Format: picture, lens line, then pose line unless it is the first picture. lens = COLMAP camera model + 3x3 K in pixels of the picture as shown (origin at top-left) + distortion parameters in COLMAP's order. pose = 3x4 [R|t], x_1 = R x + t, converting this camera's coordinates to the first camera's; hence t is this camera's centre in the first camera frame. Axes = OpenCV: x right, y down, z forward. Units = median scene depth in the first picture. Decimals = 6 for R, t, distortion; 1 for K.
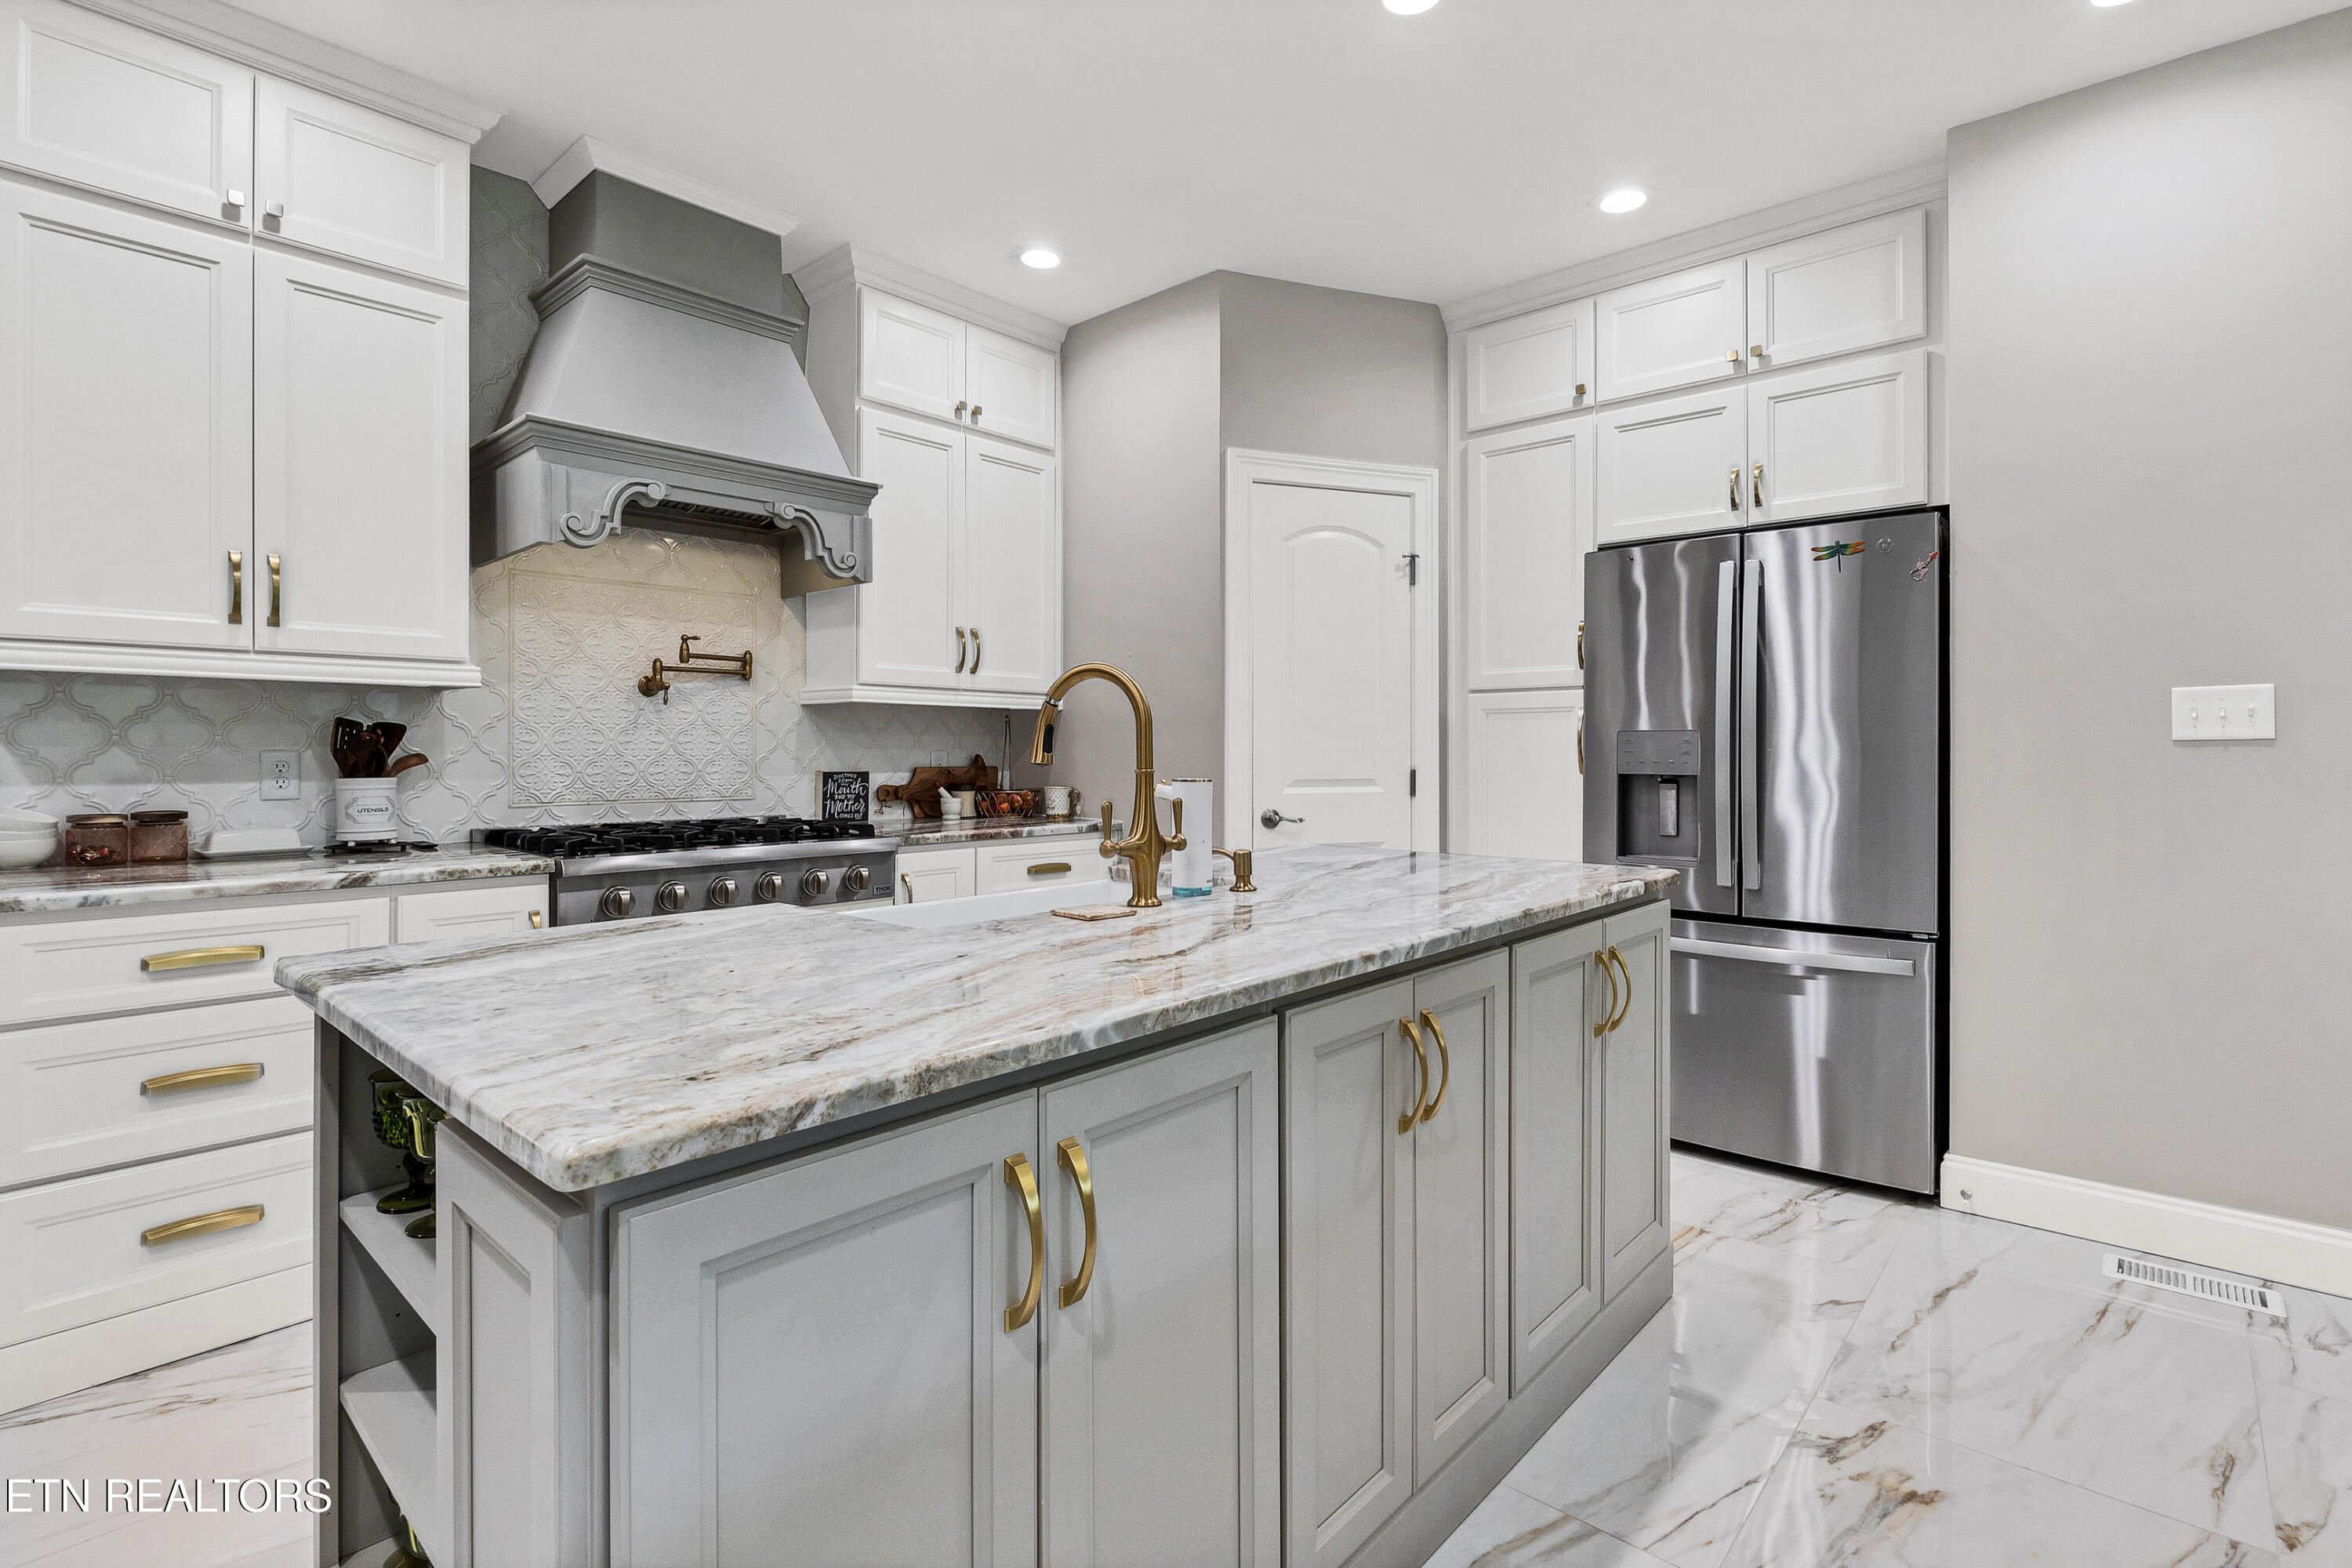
lens RADIAL K [[1093.4, 0, 1131.8], [0, 1093.4, 754.4], [0, 0, 1]] dist [-0.005310, -0.000449]
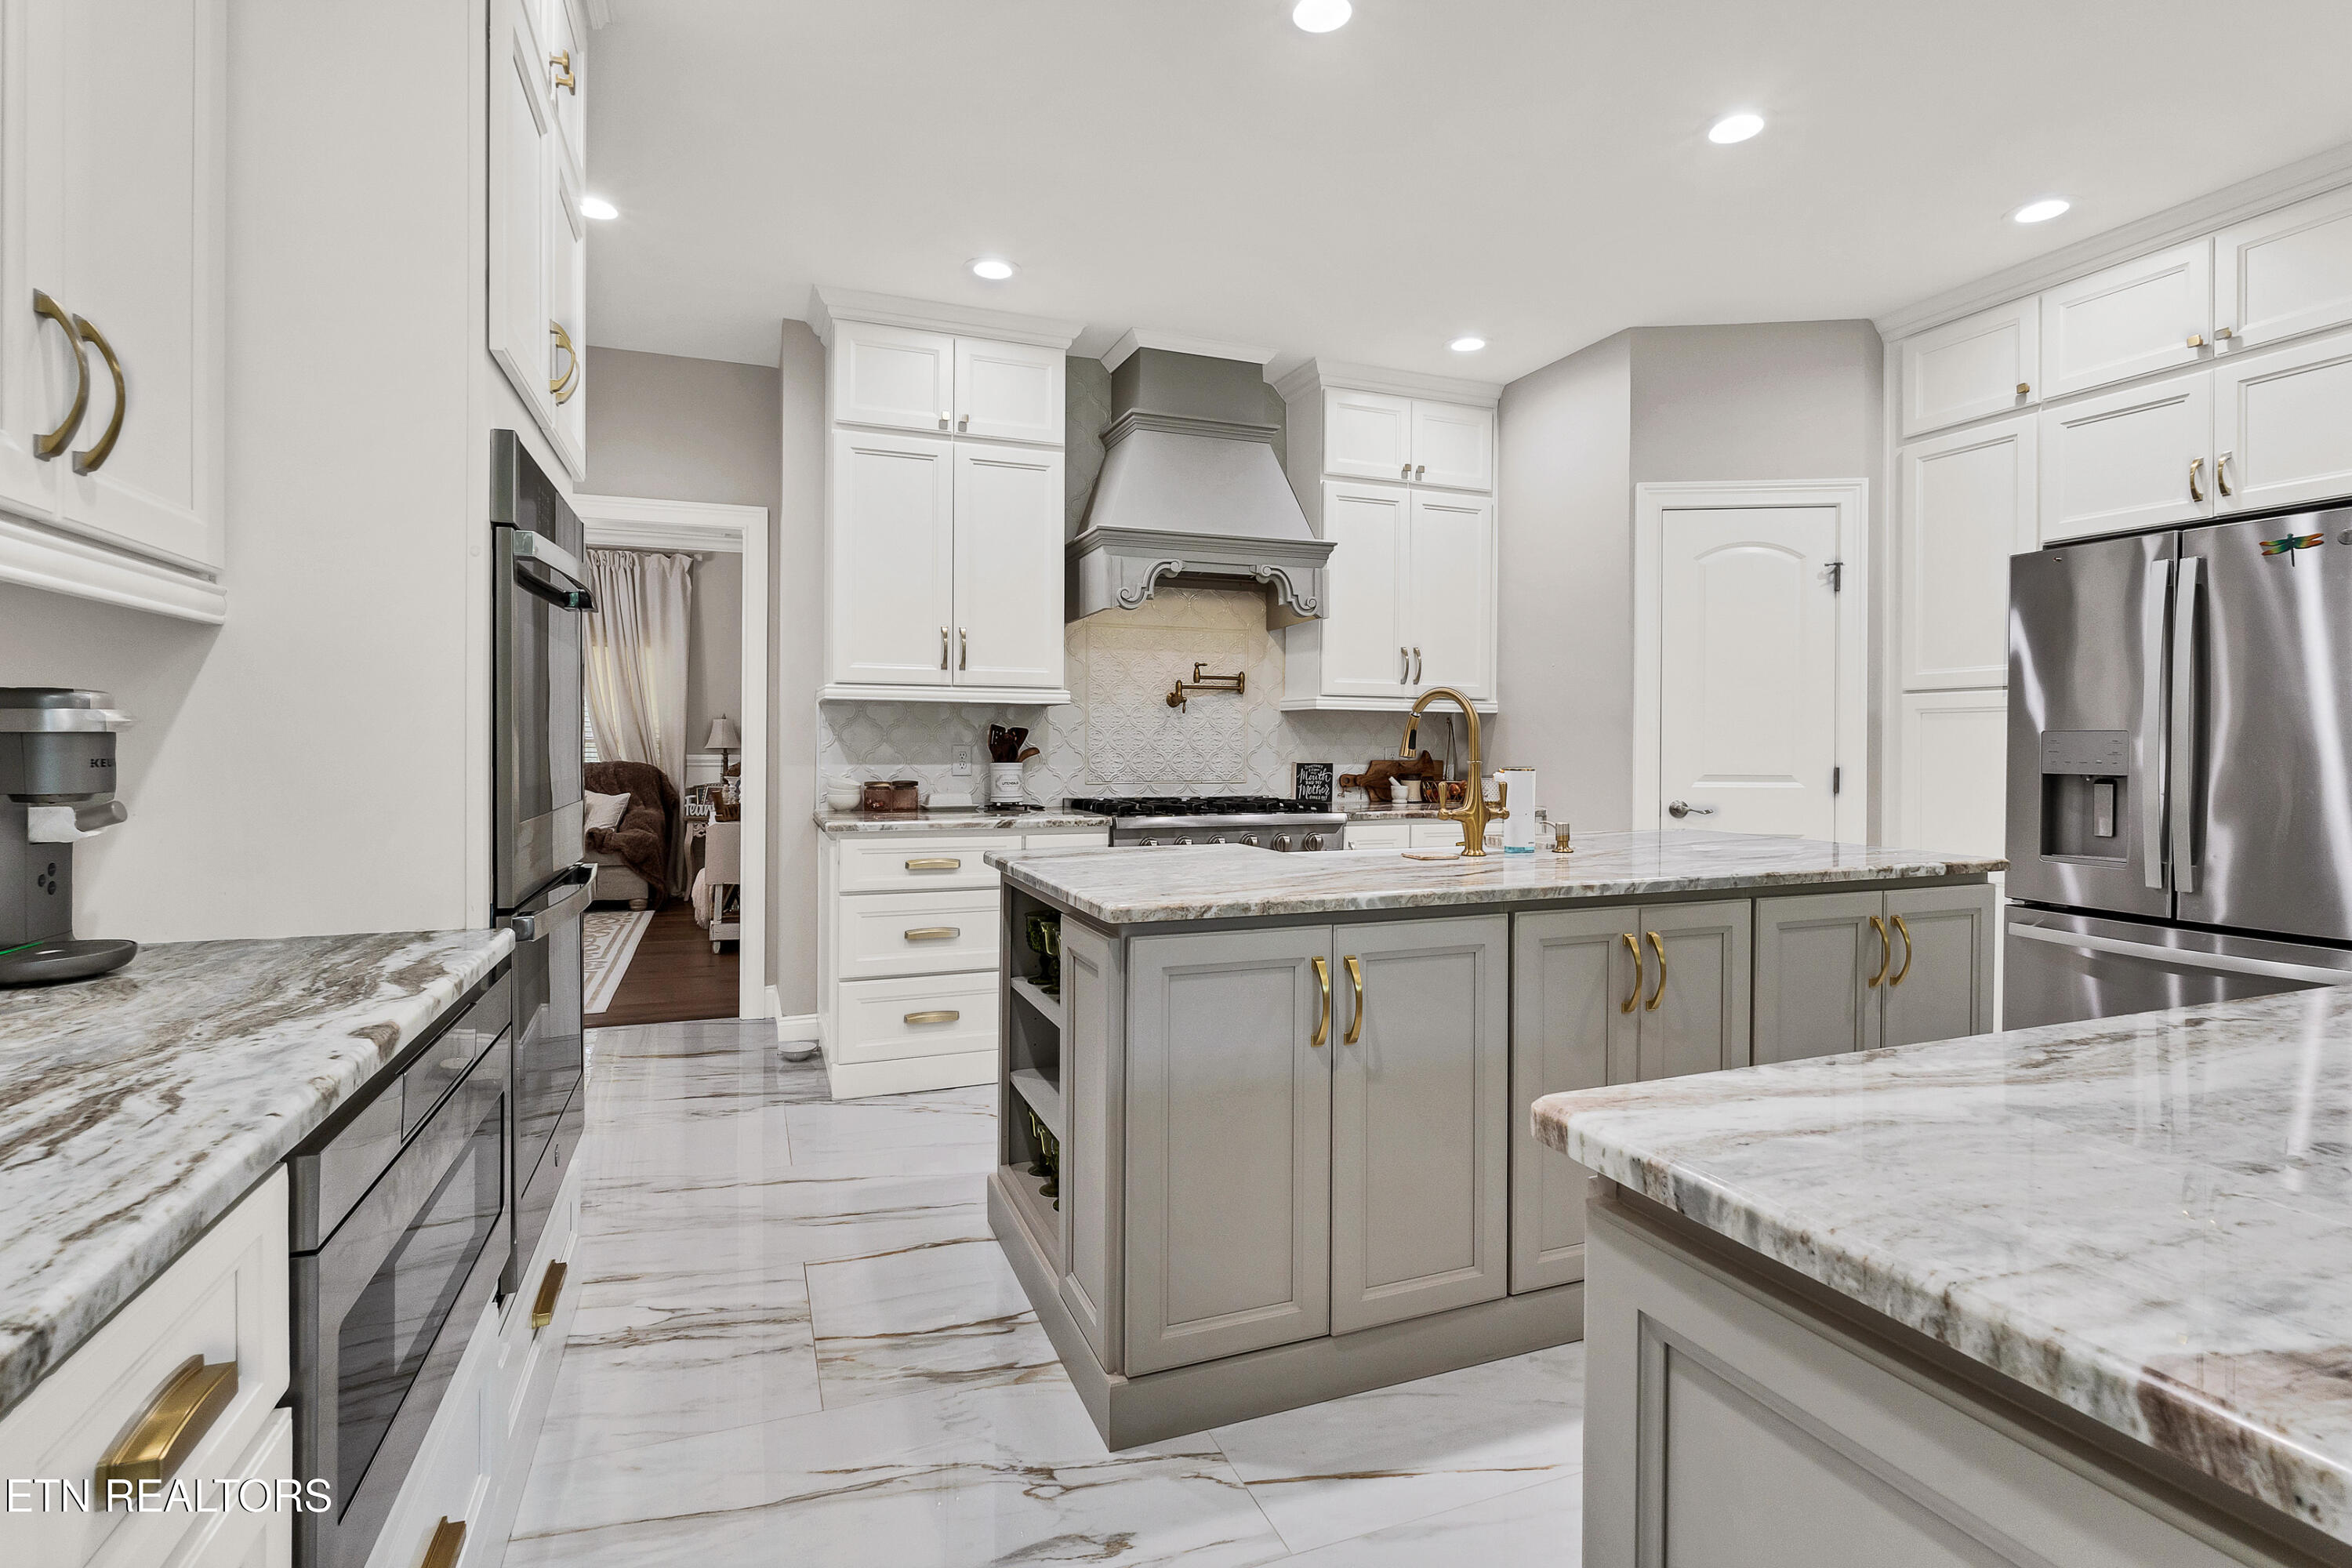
lens RADIAL K [[1093.4, 0, 1131.8], [0, 1093.4, 754.4], [0, 0, 1]] dist [-0.005310, -0.000449]
pose [[0.890570, 0.007947, -0.454777, 0.155226], [-0.006067, 0.999966, 0.005595, -0.000301], [0.454806, -0.002223, 0.890588, -0.284474]]
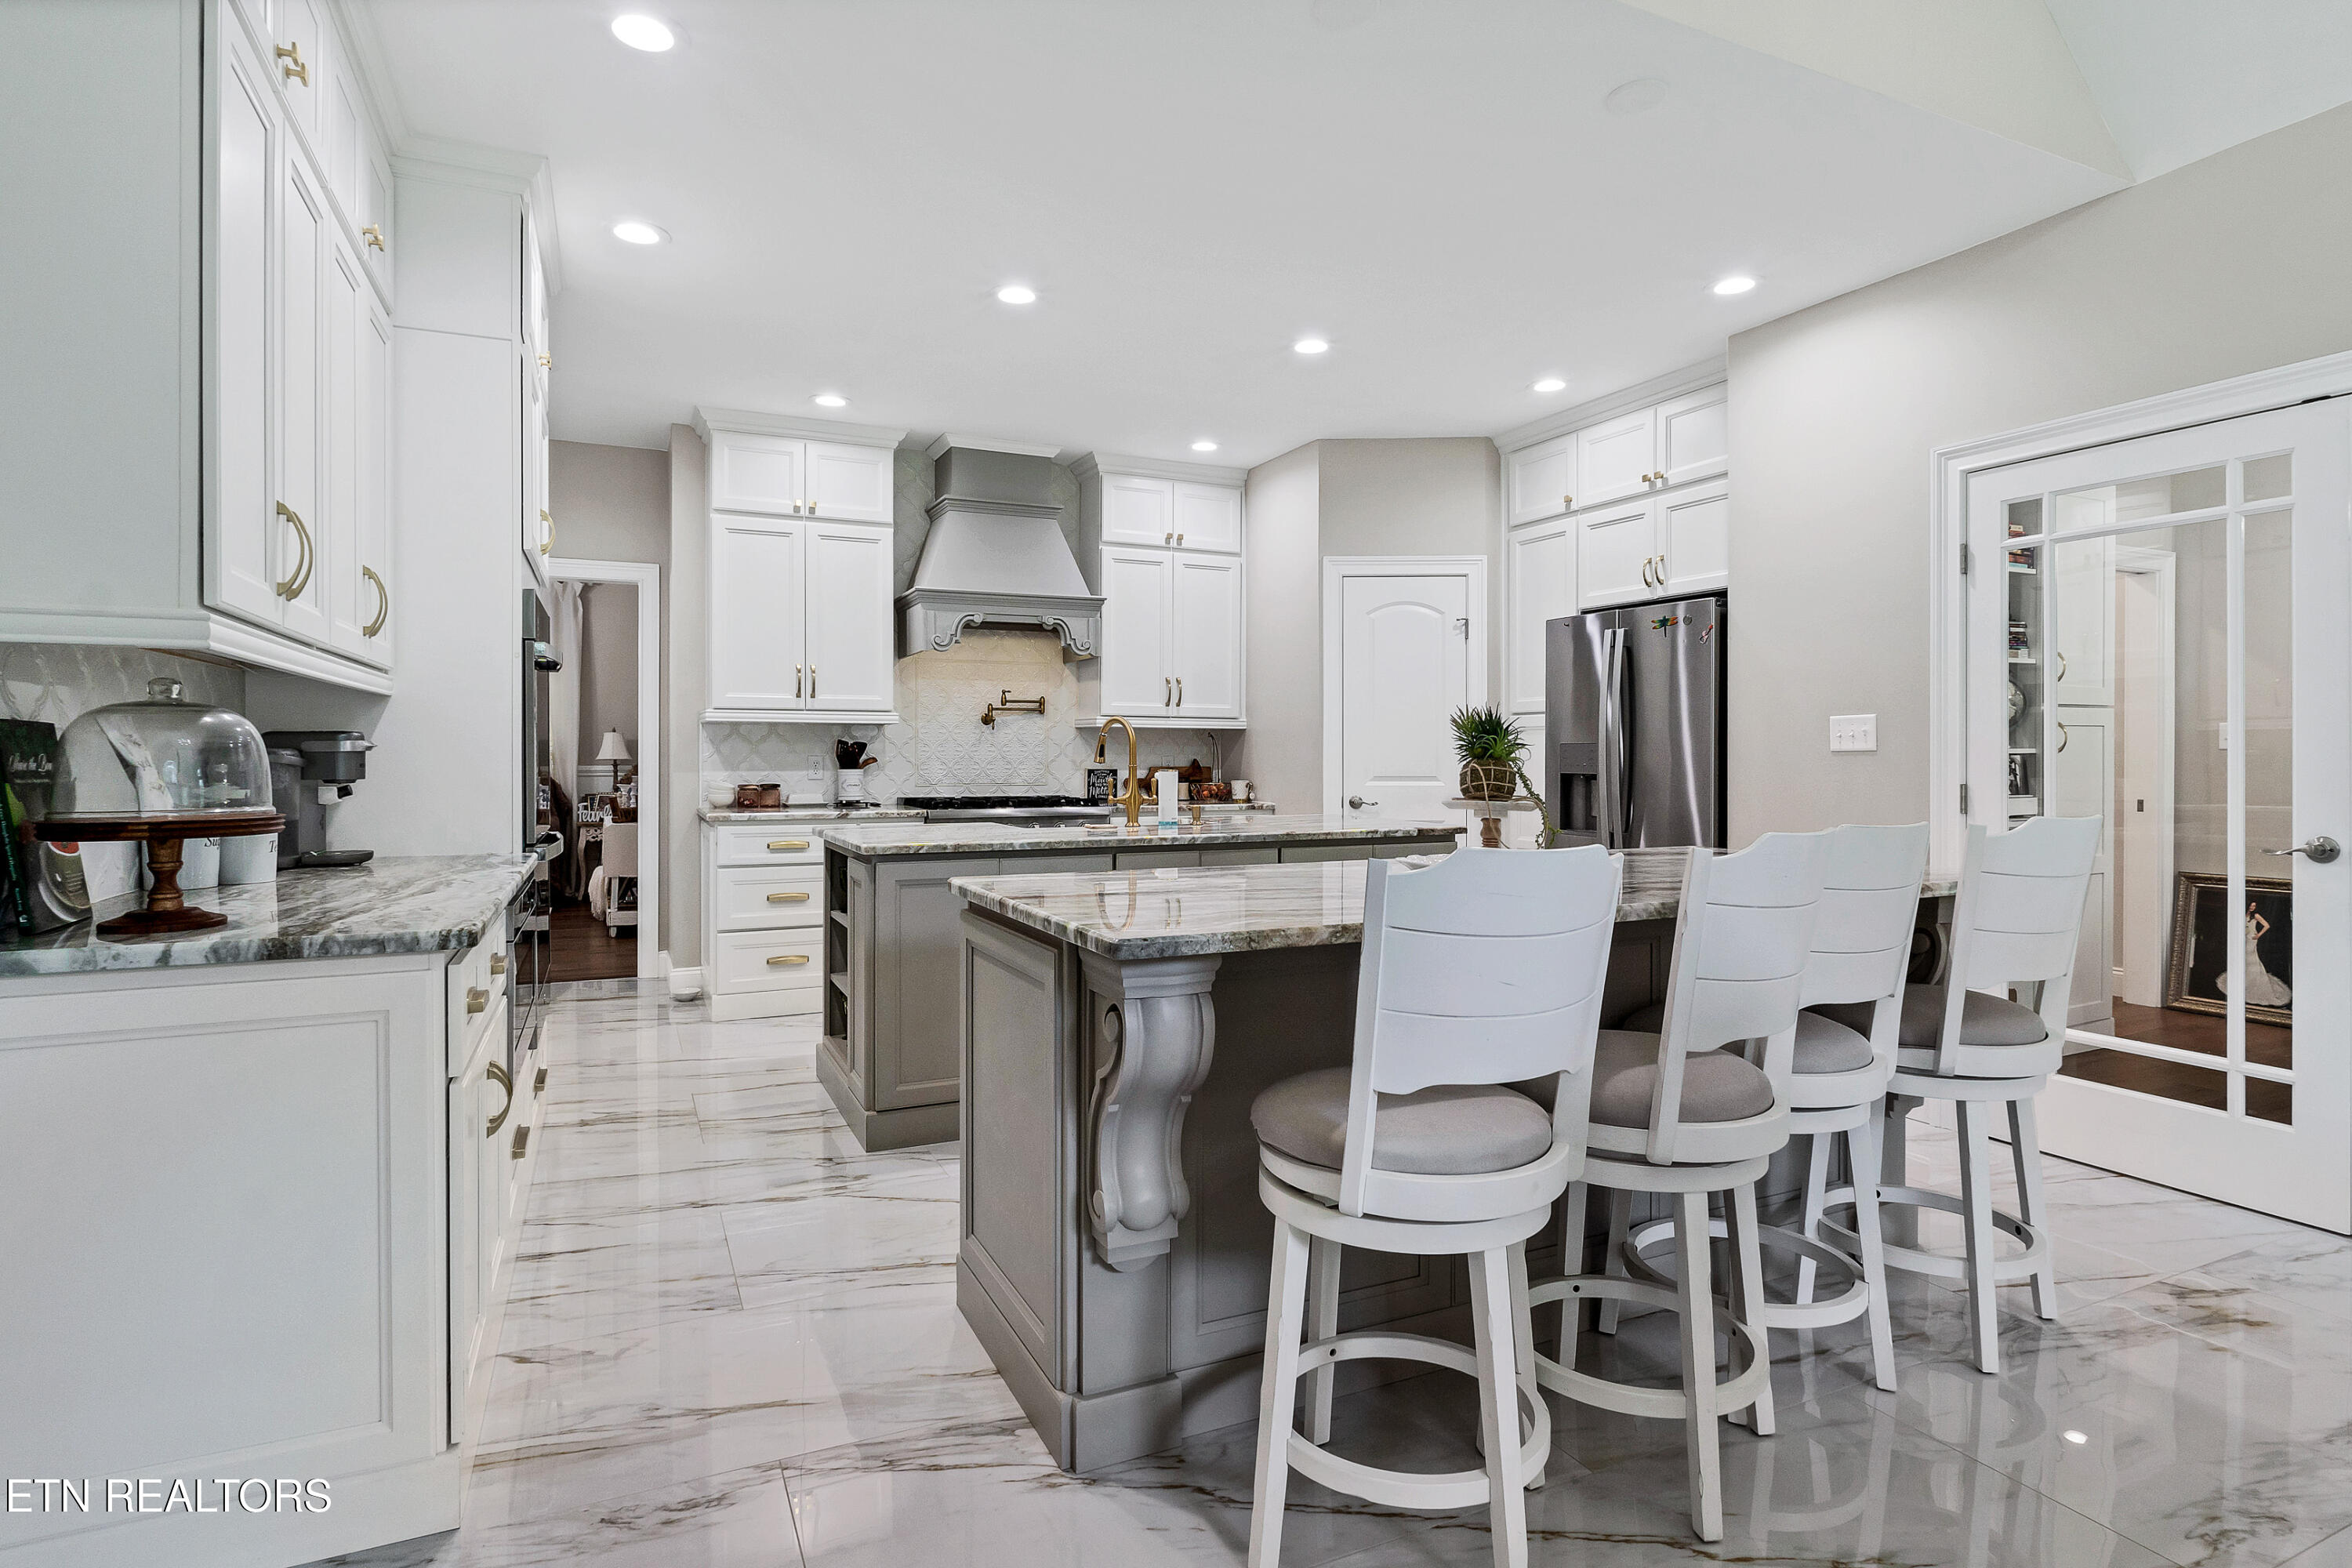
lens RADIAL K [[1212.3, 0, 1099.8], [0, 1212.3, 770.8], [0, 0, 1]] dist [-0.005377, -0.000136]
pose [[0.906494, 0.006841, -0.422163, 0.578408], [-0.002909, 0.999946, 0.009957, 0.000433], [0.422208, -0.007798, 0.906465, -0.730564]]
